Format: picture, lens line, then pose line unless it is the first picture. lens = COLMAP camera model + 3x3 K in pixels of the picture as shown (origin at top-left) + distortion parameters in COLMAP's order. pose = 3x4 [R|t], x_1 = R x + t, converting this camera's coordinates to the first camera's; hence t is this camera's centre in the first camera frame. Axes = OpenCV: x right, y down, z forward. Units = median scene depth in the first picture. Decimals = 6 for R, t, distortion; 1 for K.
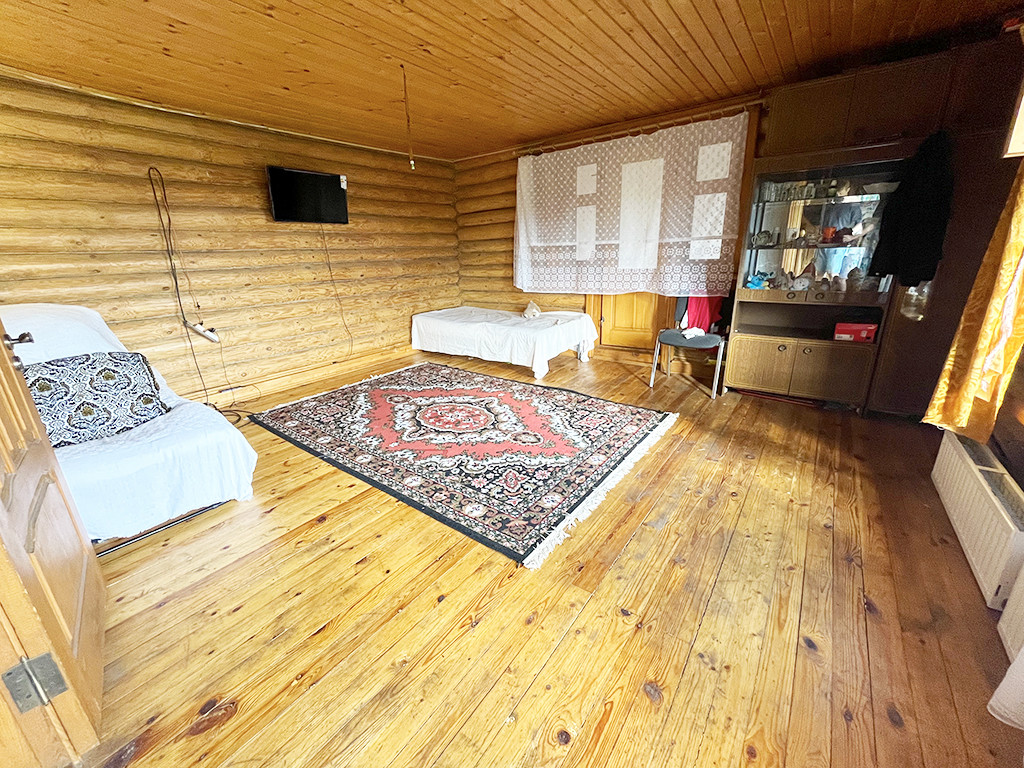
lens RADIAL K [[410.9, 0, 510.0], [0, 410.9, 383.1], [0, 0, 1]] dist [-0.001131, -0.000278]
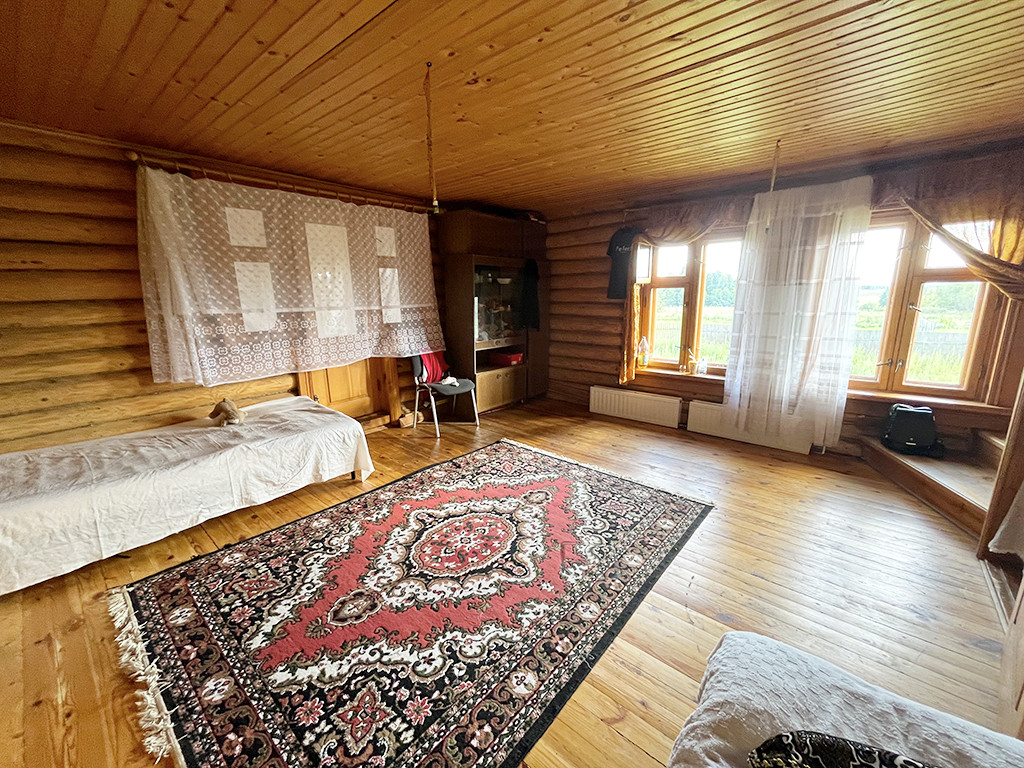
lens RADIAL K [[410.9, 0, 513.1], [0, 410.9, 383.3], [0, 0, 1]] dist [-0.001131, -0.000278]
pose [[0.055769, -0.184616, 0.981227, -0.763289], [0.309857, 0.937434, 0.158765, -0.261558], [-0.949146, 0.295186, 0.109484, 0.717535]]
